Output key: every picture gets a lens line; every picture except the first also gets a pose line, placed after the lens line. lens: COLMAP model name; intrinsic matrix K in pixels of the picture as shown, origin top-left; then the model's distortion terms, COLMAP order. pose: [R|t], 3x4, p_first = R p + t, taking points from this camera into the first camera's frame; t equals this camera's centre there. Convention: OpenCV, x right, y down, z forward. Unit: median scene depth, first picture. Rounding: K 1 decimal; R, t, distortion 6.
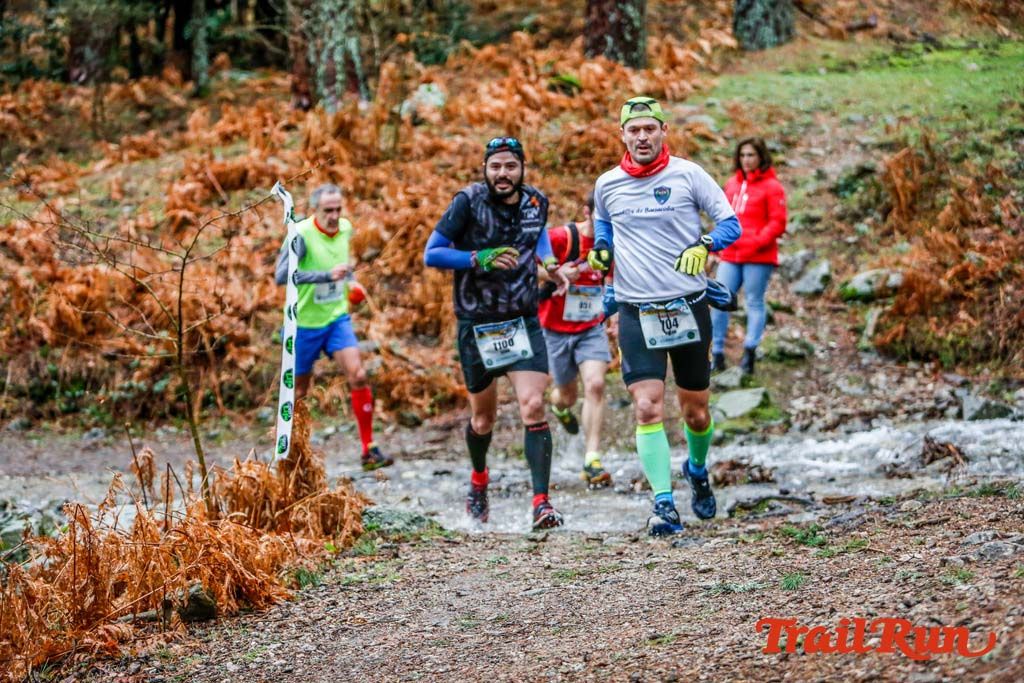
lens RADIAL K [[2691.0, 0, 514.4], [0, 2691.0, 342.4], [0, 0, 1]] dist [-0.163796, 0.569339]
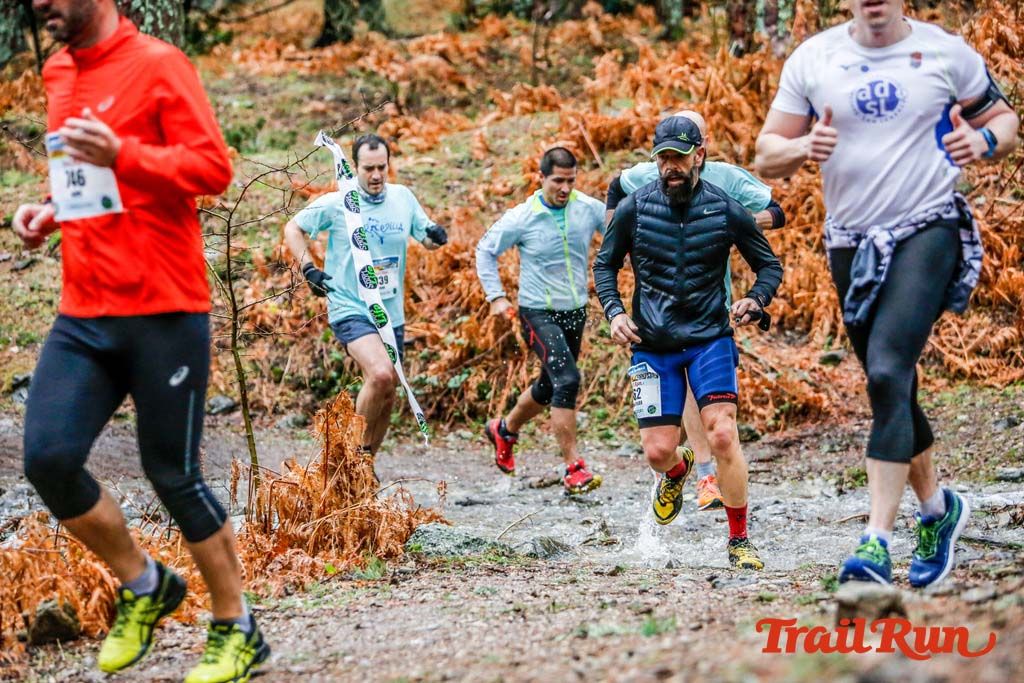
lens RADIAL K [[3298.1, 0, 486.3], [0, 3298.1, 325.0], [0, 0, 1]] dist [0.018903, 1.255731]
pose [[0.964543, 0.029378, -0.262287, 0.143979], [-0.031093, 0.999514, -0.002388, 0.000826], [0.262089, 0.010458, 0.964987, 0.011553]]
